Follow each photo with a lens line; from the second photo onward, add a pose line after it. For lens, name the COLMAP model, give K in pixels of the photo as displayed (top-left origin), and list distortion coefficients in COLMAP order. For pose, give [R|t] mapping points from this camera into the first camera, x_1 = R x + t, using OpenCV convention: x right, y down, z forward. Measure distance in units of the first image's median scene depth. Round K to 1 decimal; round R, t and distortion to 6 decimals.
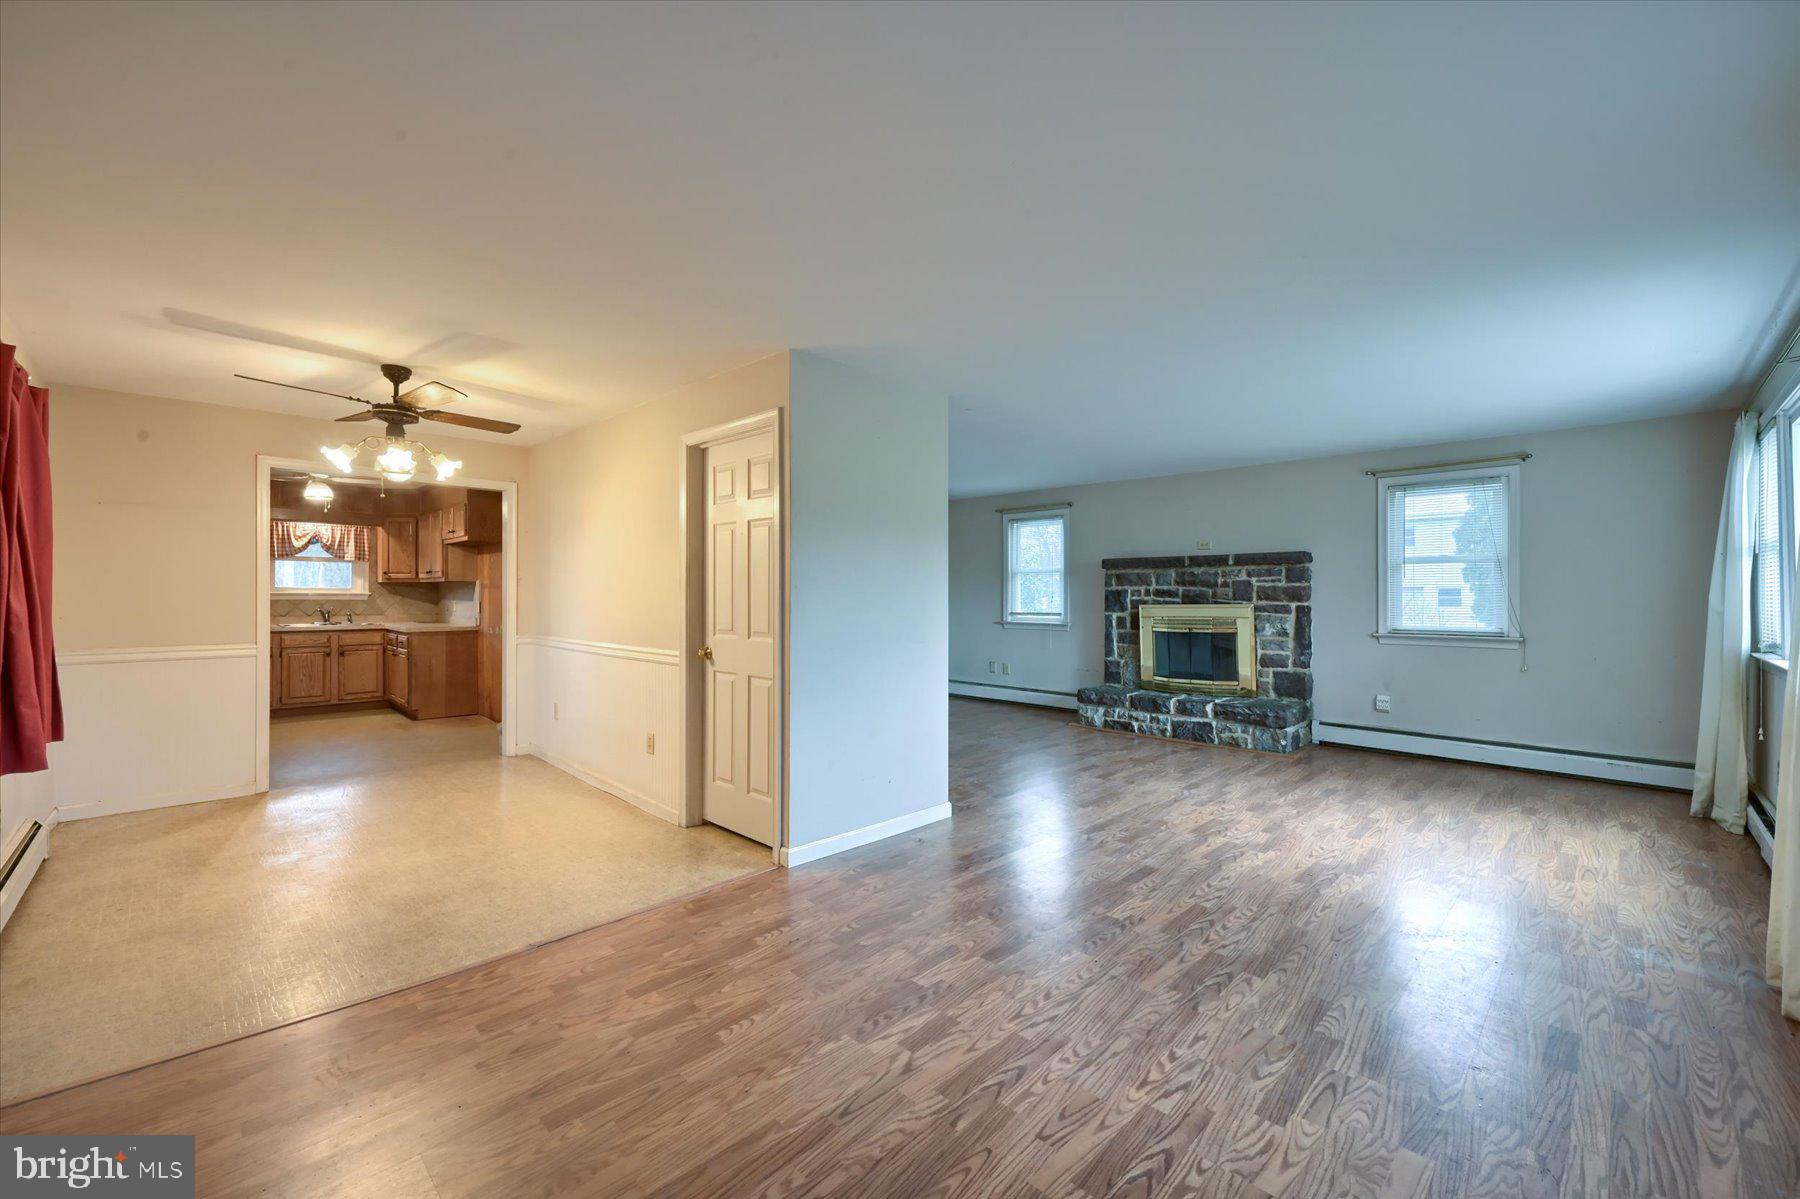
lens RADIAL K [[725.9, 0, 909.6], [0, 725.9, 593.3], [0, 0, 1]] dist [-0.001613, -0.000061]
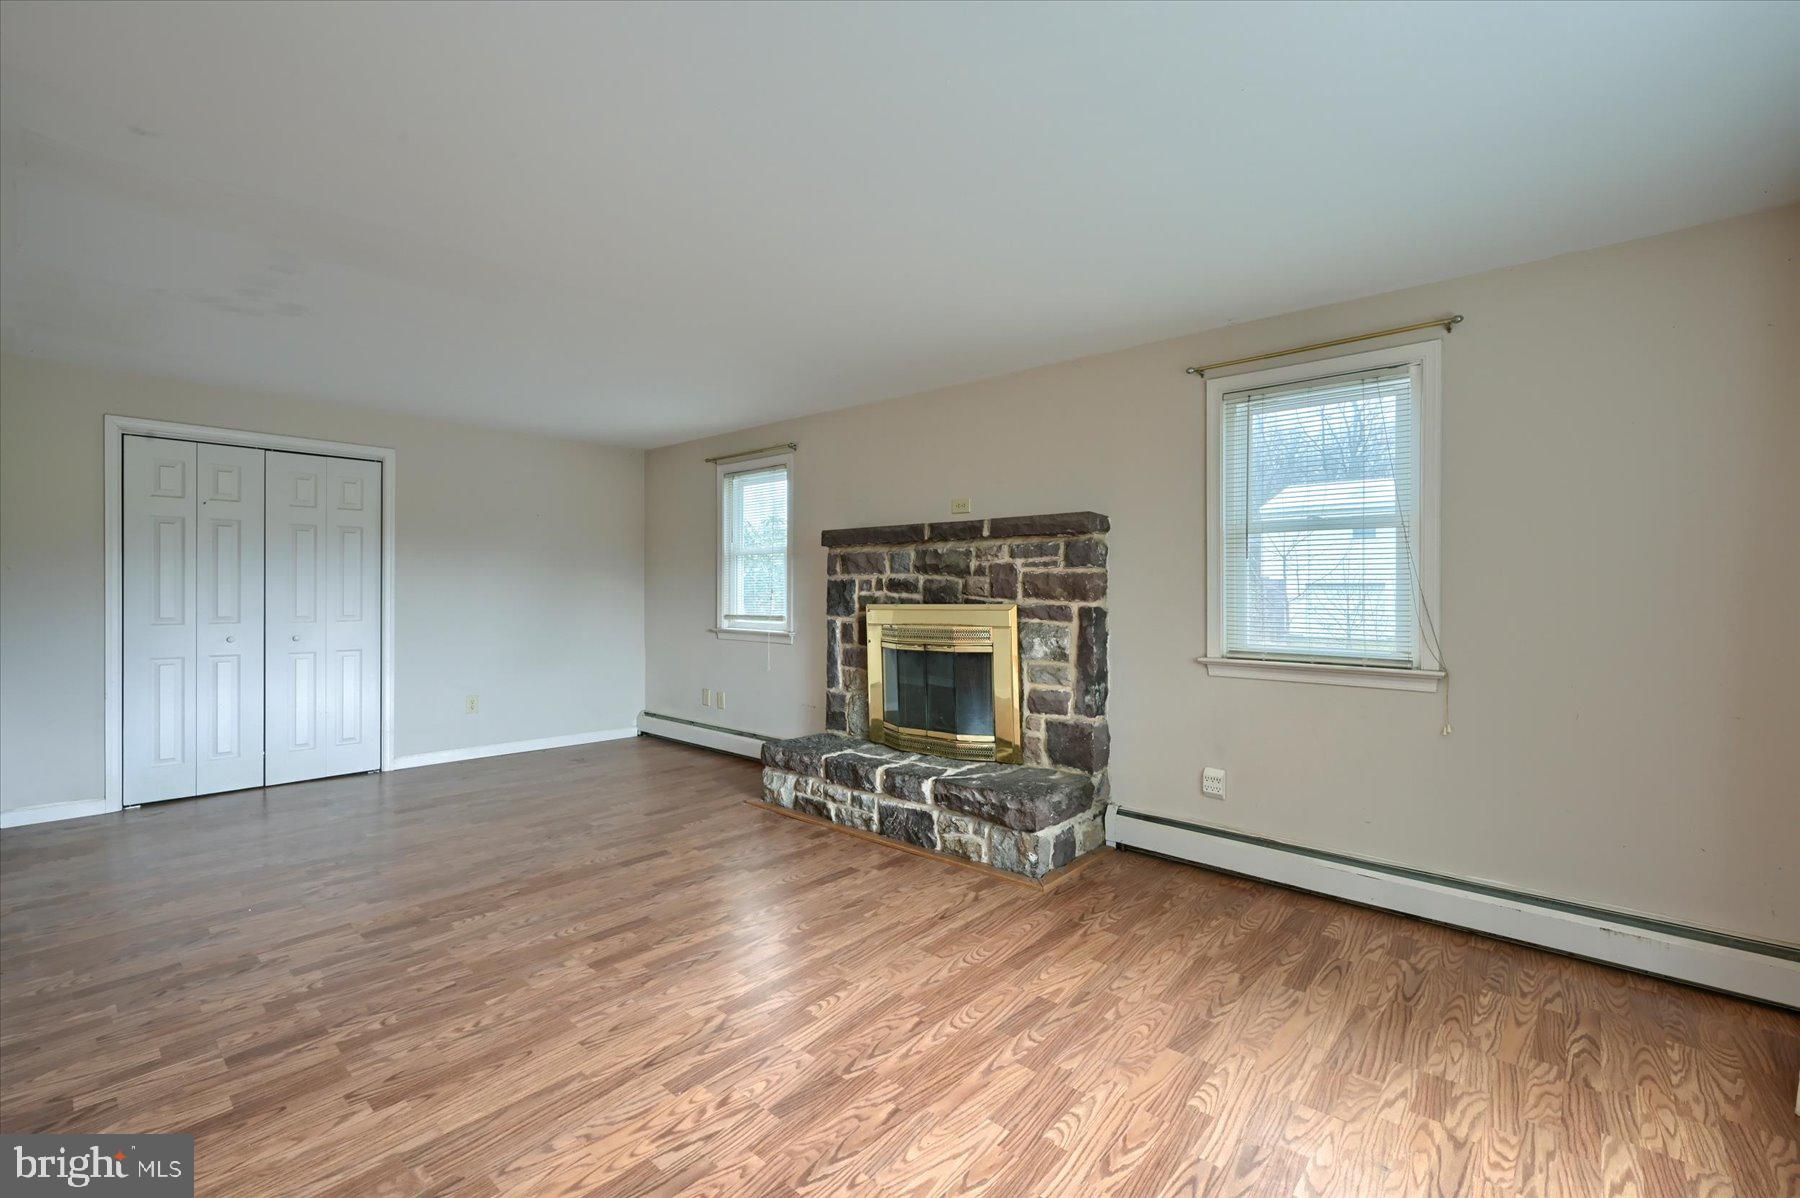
lens RADIAL K [[770.2, 0, 919.2], [0, 770.2, 591.6], [0, 0, 1]] dist [0.000563, 0.000092]
pose [[0.998178, 0.004573, 0.060160, 0.353418], [-0.004722, 0.999986, 0.002323, 0.003703], [-0.060148, -0.002603, 0.998186, 0.381744]]
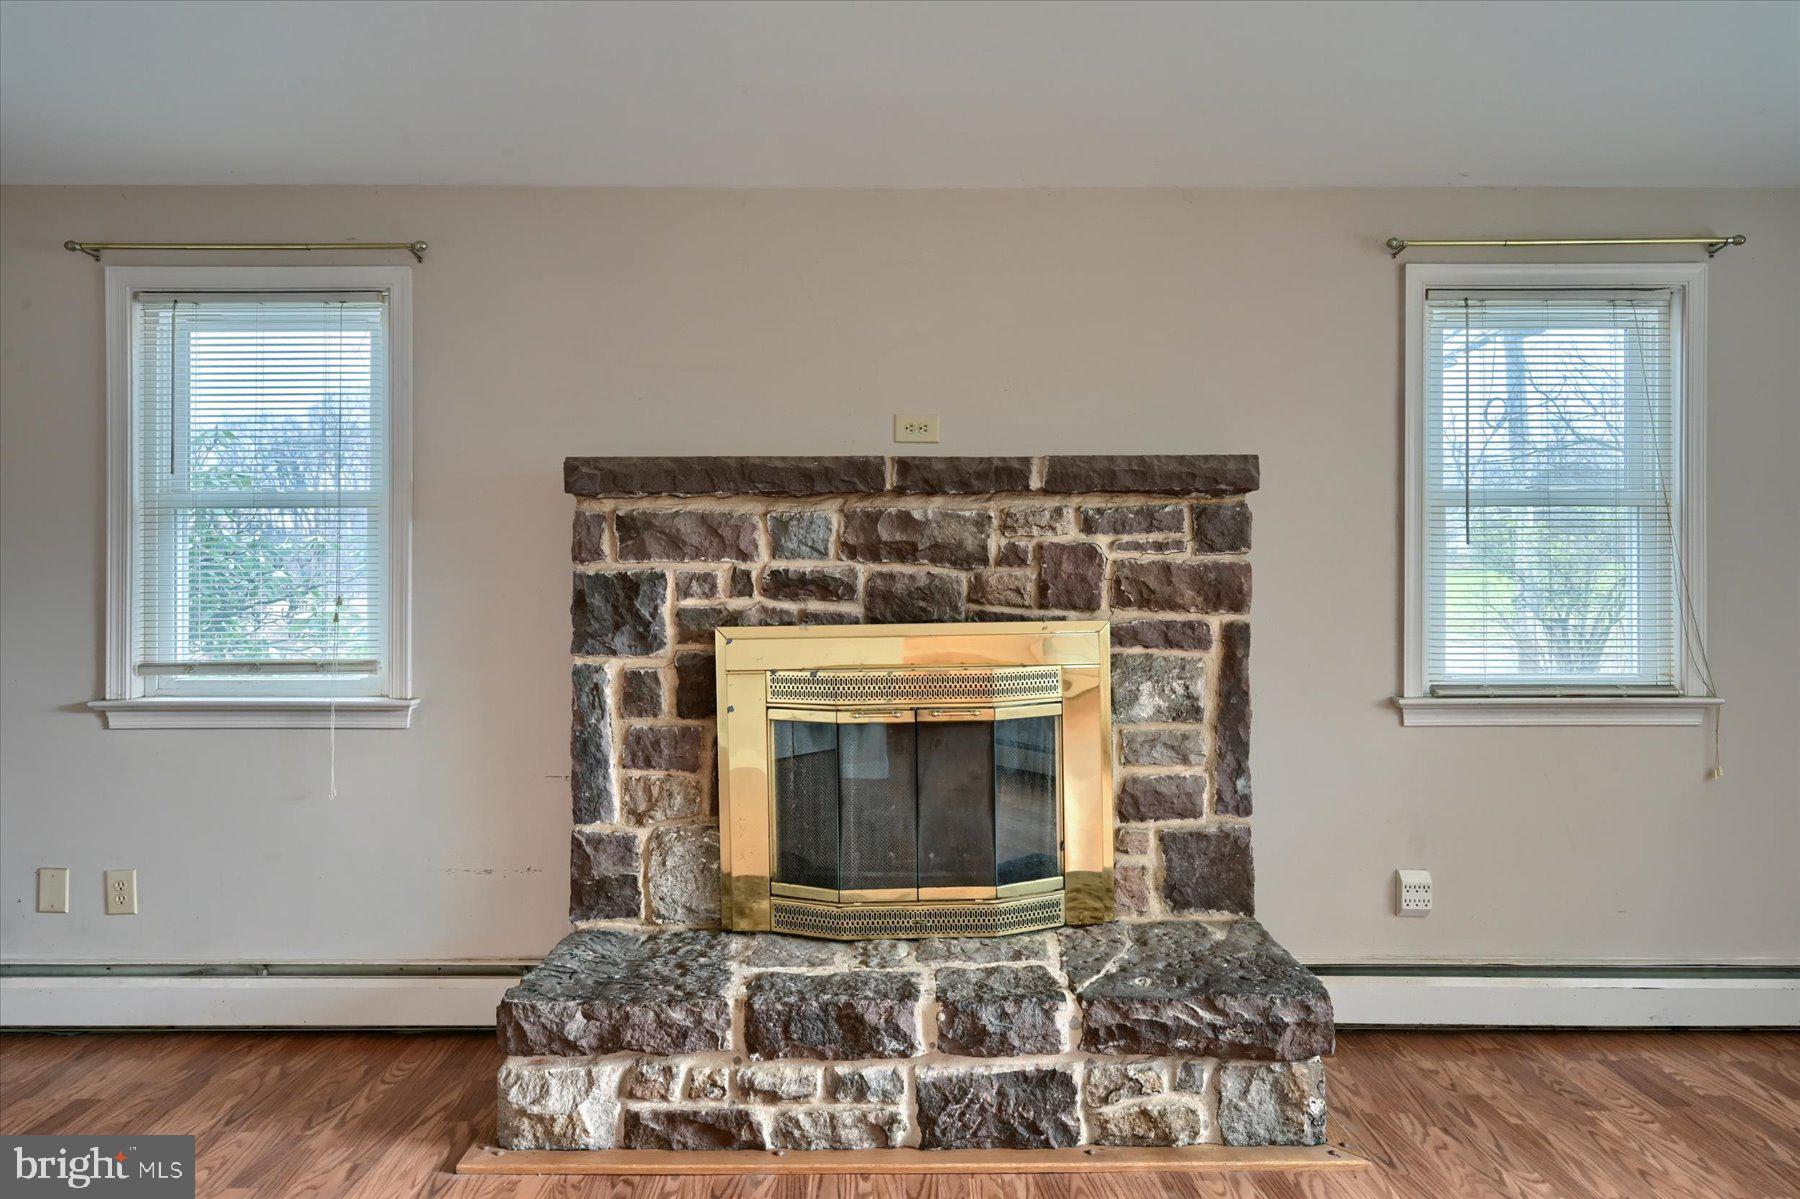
lens RADIAL K [[1016.0, 0, 877.9], [0, 1016.0, 594.8], [0, 0, 1]] dist [0.000076, 0.000085]
pose [[0.718209, 0.002472, 0.695823, 0.101739], [0.000920, 0.999989, -0.004502, 0.005785], [-0.695827, 0.003874, 0.718199, 0.746834]]
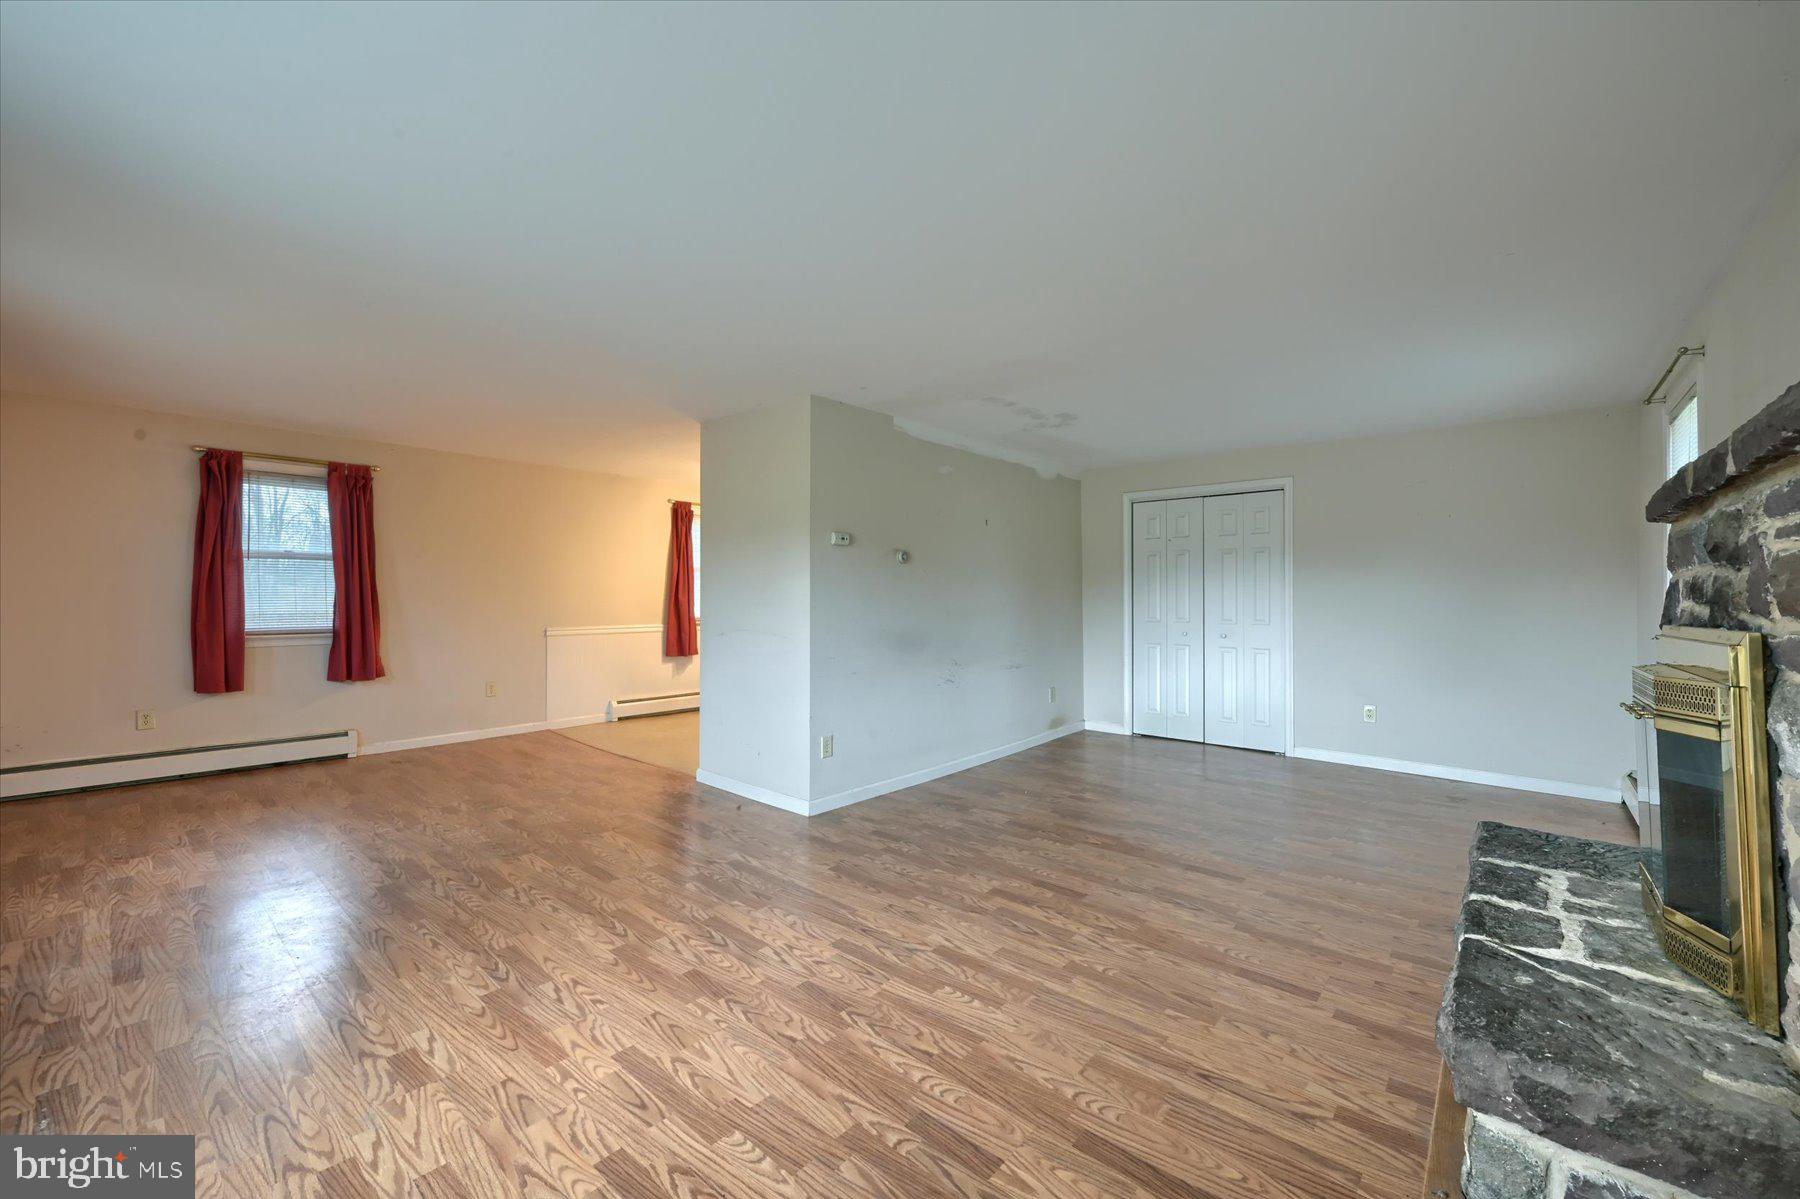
lens RADIAL K [[725.9, 0, 909.6], [0, 725.9, 593.3], [0, 0, 1]] dist [-0.001613, -0.000061]
pose [[0.054619, -0.004070, -0.998499, 0.692918], [-0.000968, 0.999991, -0.004129, 0.003808], [0.998507, 0.001192, 0.054615, 0.710693]]
